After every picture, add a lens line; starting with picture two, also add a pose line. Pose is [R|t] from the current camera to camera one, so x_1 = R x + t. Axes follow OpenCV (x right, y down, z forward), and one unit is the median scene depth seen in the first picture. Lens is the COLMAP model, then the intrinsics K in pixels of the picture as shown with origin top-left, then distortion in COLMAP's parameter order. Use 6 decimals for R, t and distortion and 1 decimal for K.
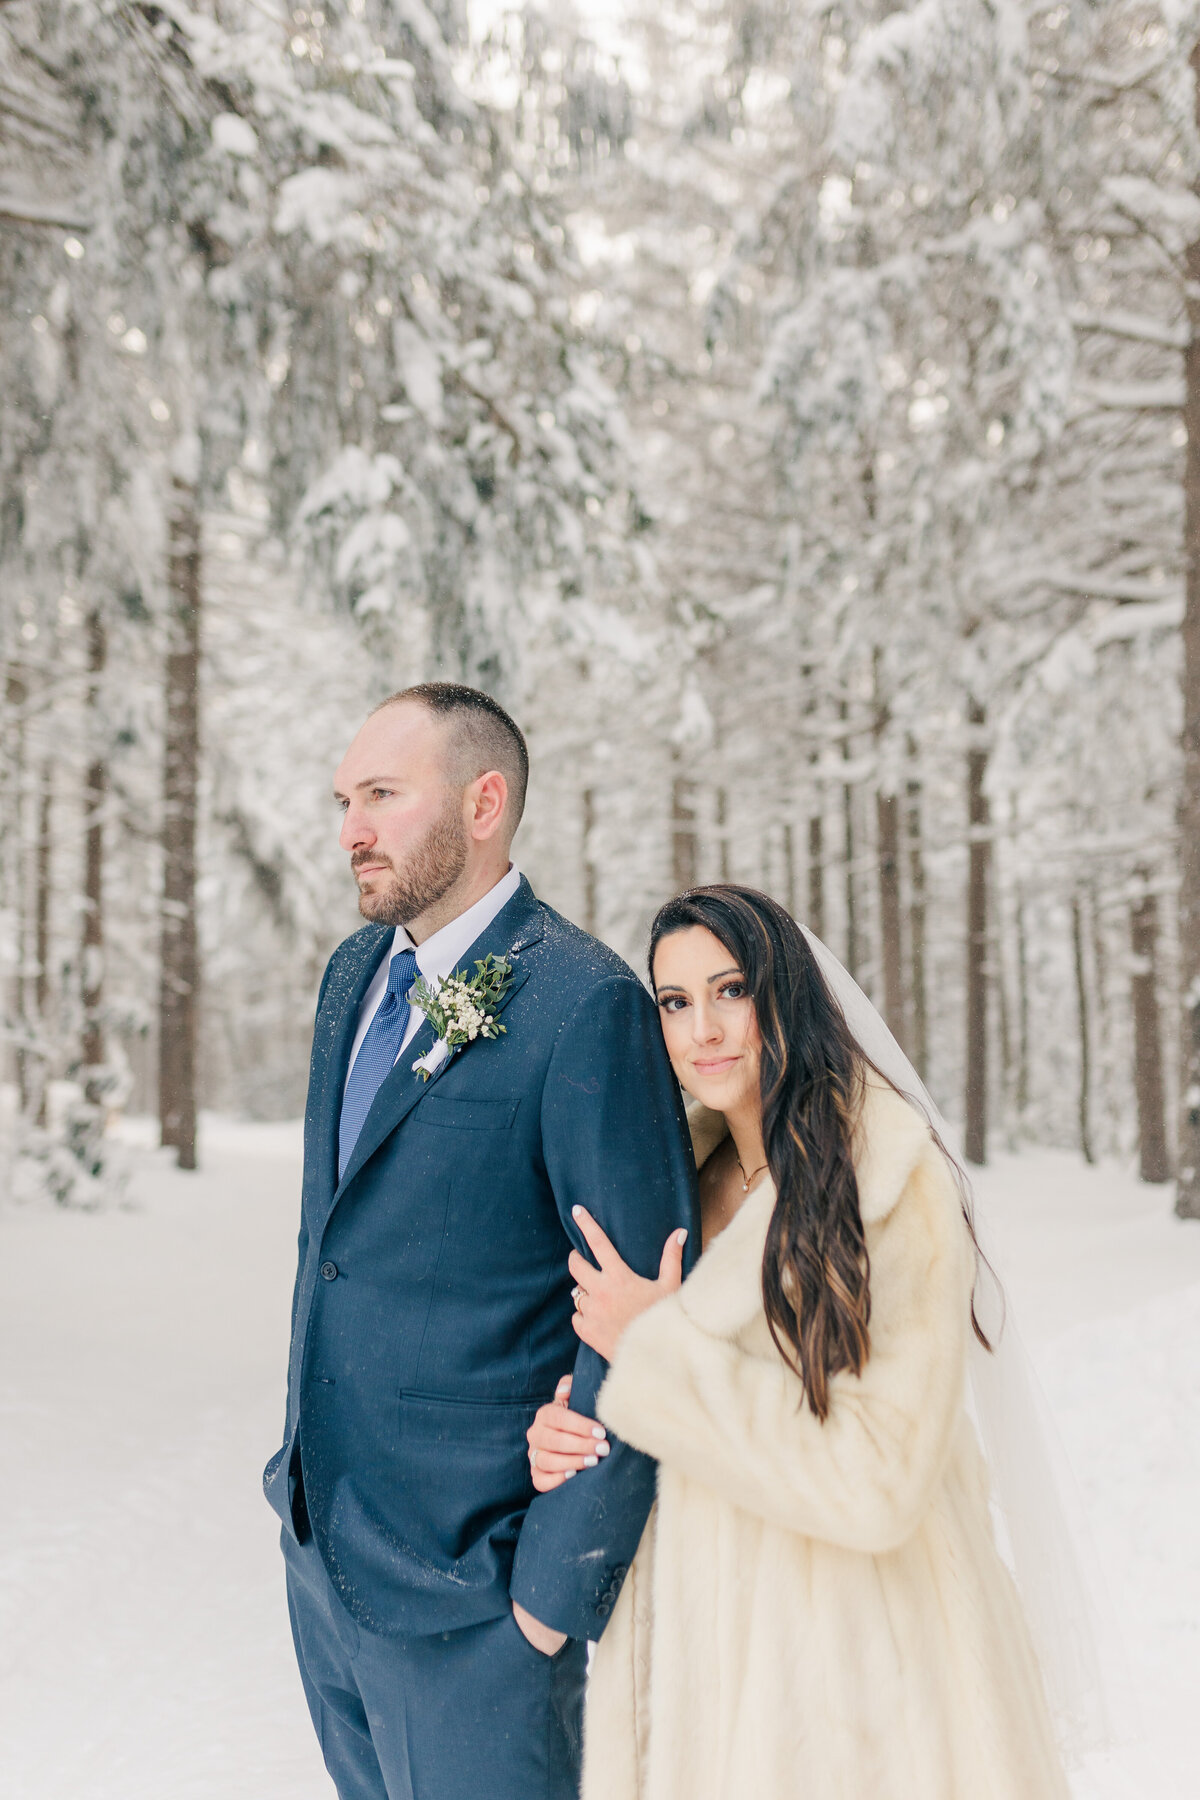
lens RADIAL K [[1889.1, 0, 612.6], [0, 1889.1, 909.9], [0, 0, 1]] dist [0.008282, 0.000000]
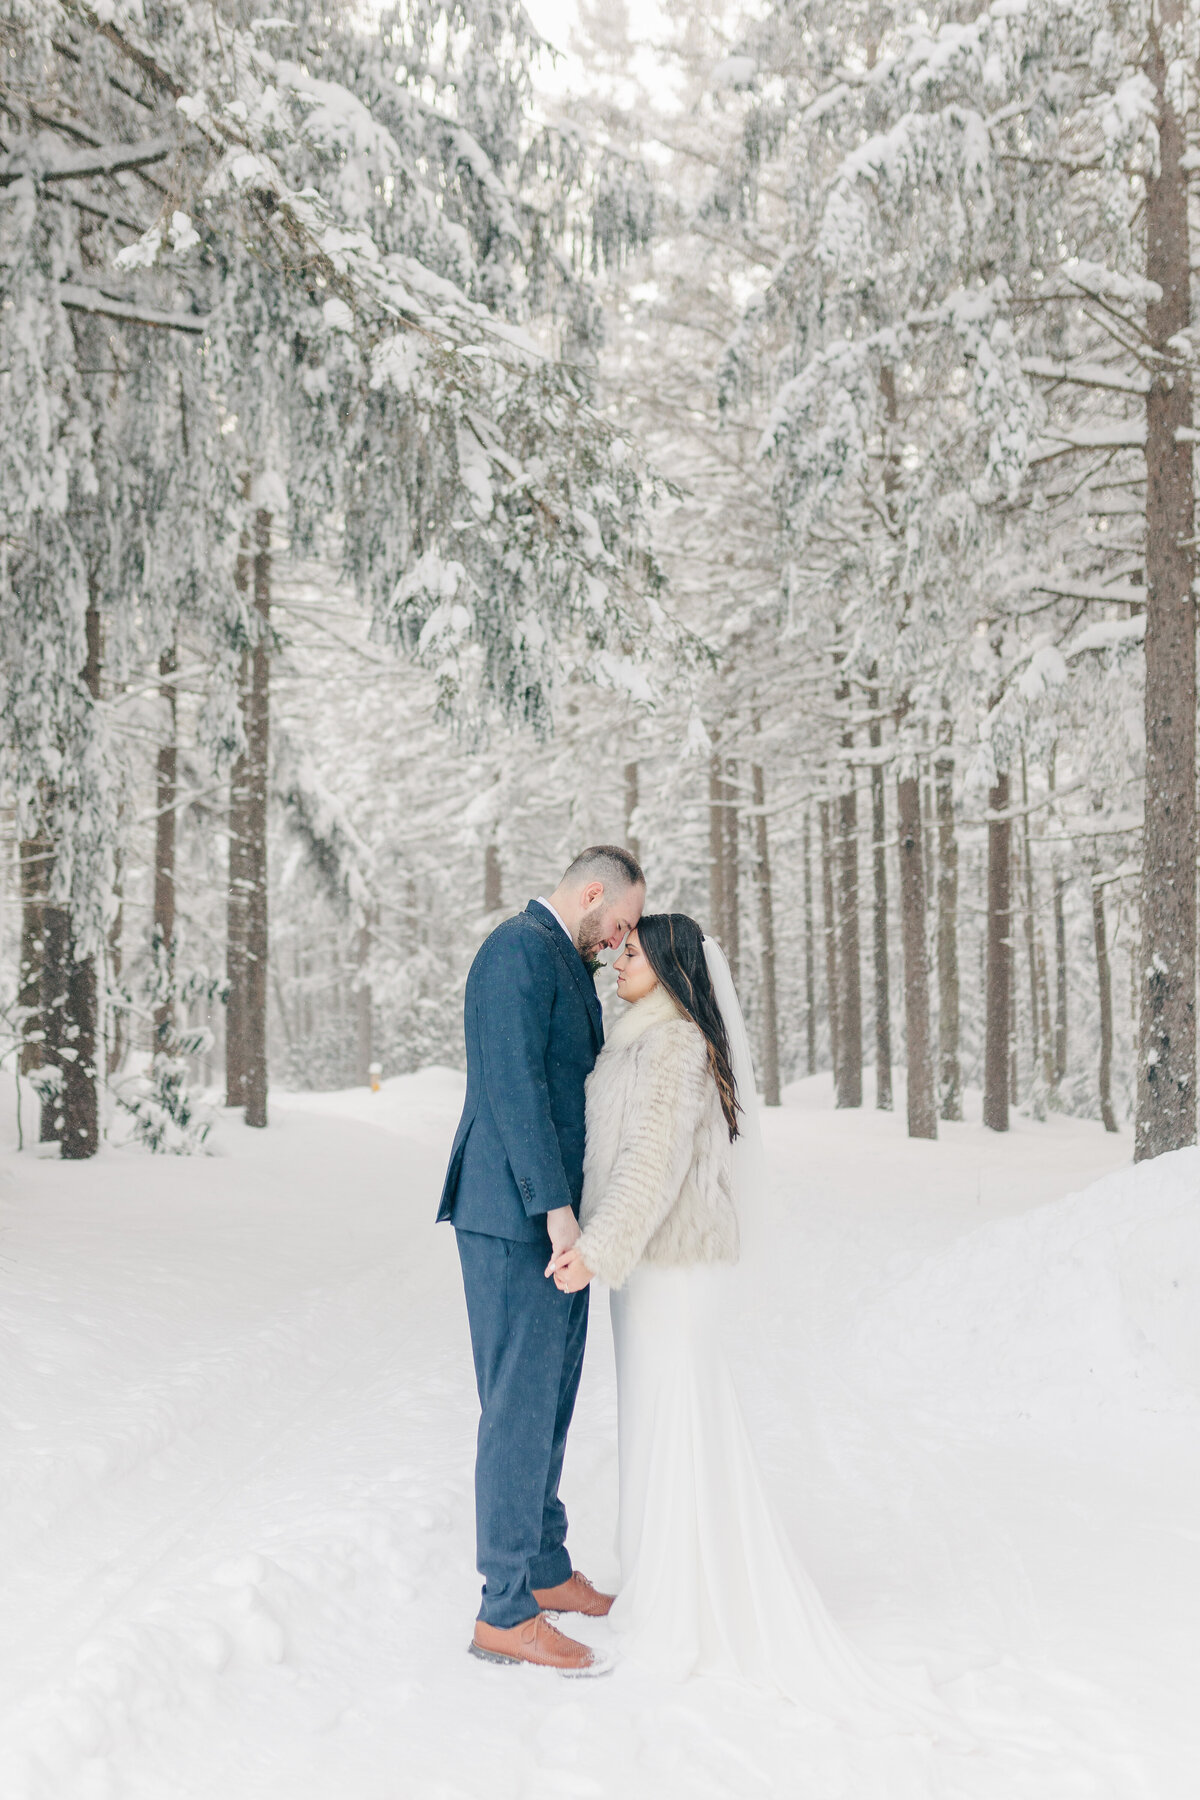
lens RADIAL K [[1794.5, 0, 540.1], [0, 1794.5, 865.3], [0, 0, 1]] dist [0.013771, 0.000000]
pose [[0.997761, 0.001005, -0.066866, 0.010339], [-0.001674, 0.999949, -0.009937, -0.003609], [0.066853, 0.010027, 0.997712, -0.079172]]
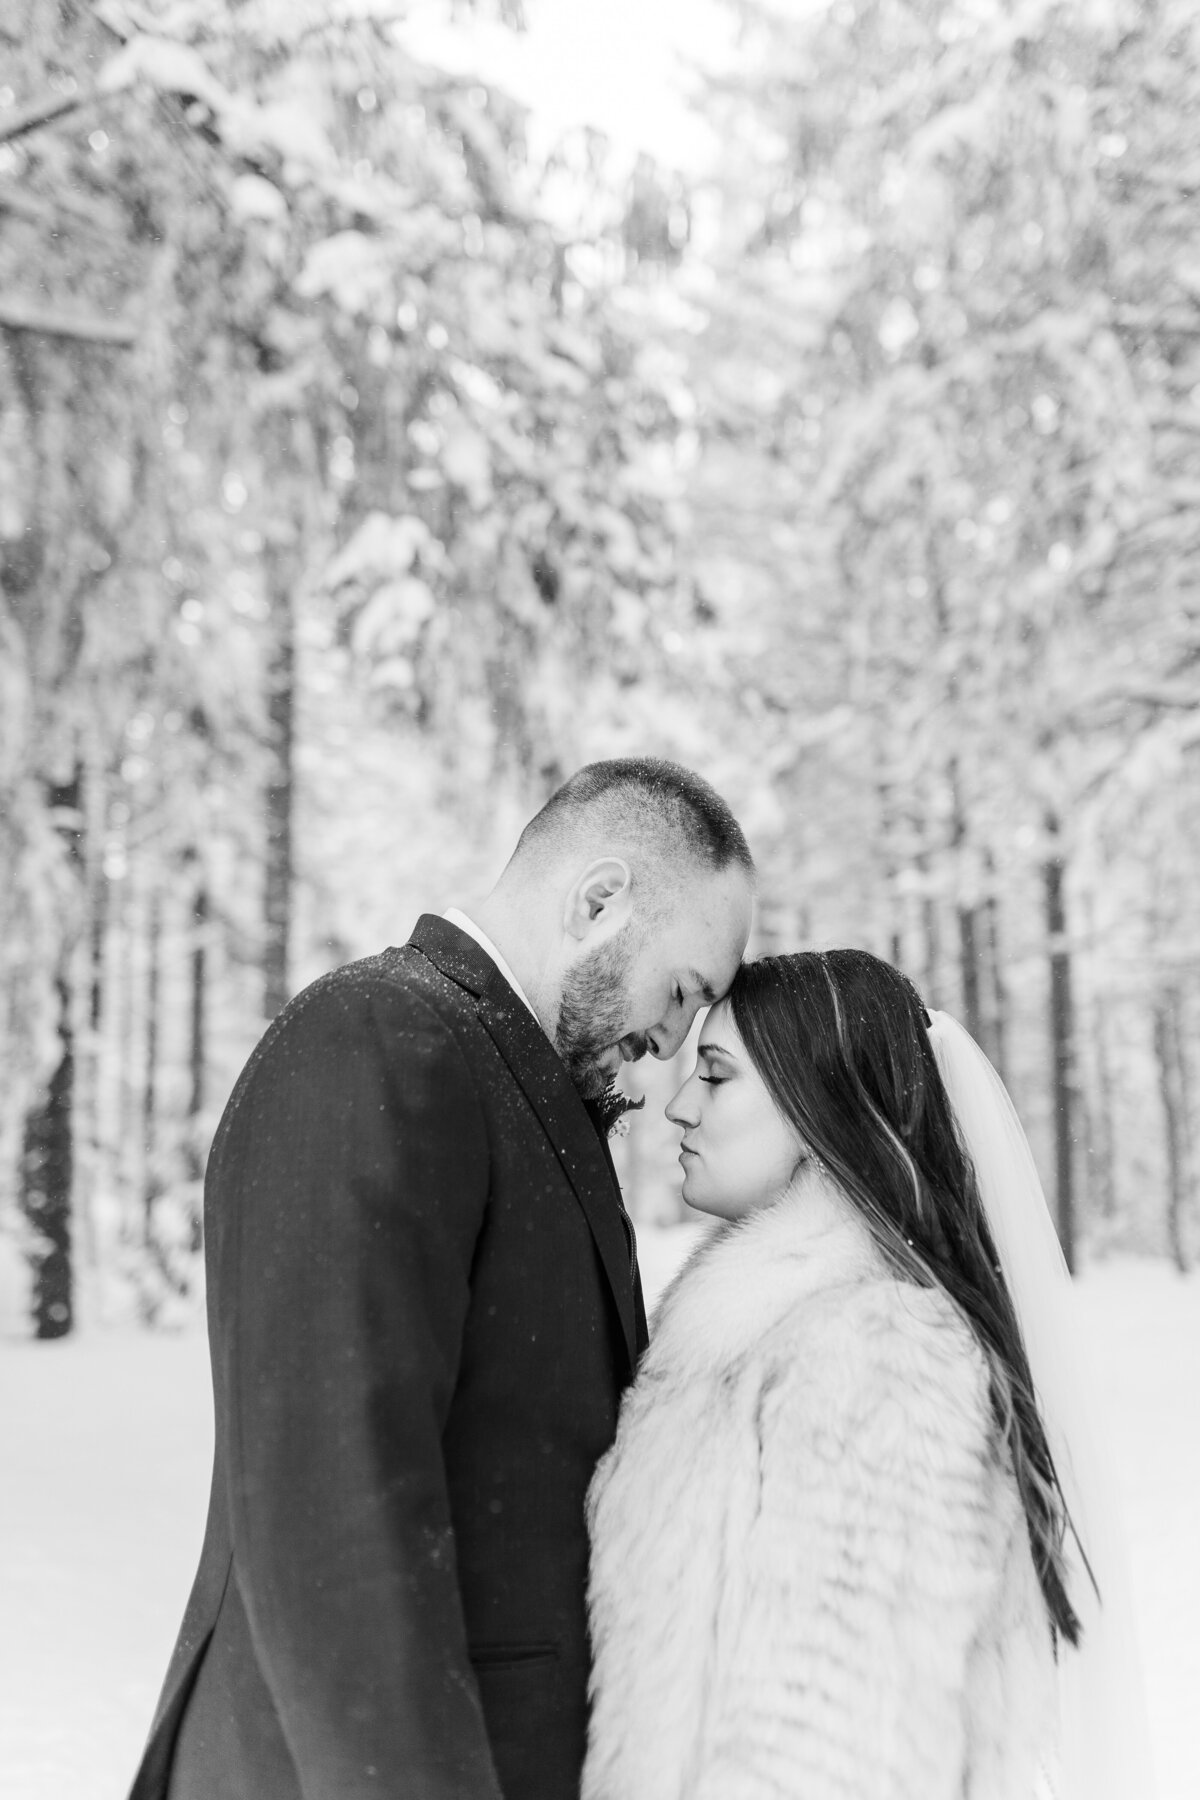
lens RADIAL K [[1794.5, 0, 615.6], [0, 1794.5, 885.6], [0, 0, 1]] dist [0.013771, 0.000000]
pose [[0.998714, -0.016831, -0.047814, 0.006465], [0.012961, 0.996700, -0.080131, 0.002794], [0.049005, 0.079409, 0.995637, 0.054063]]
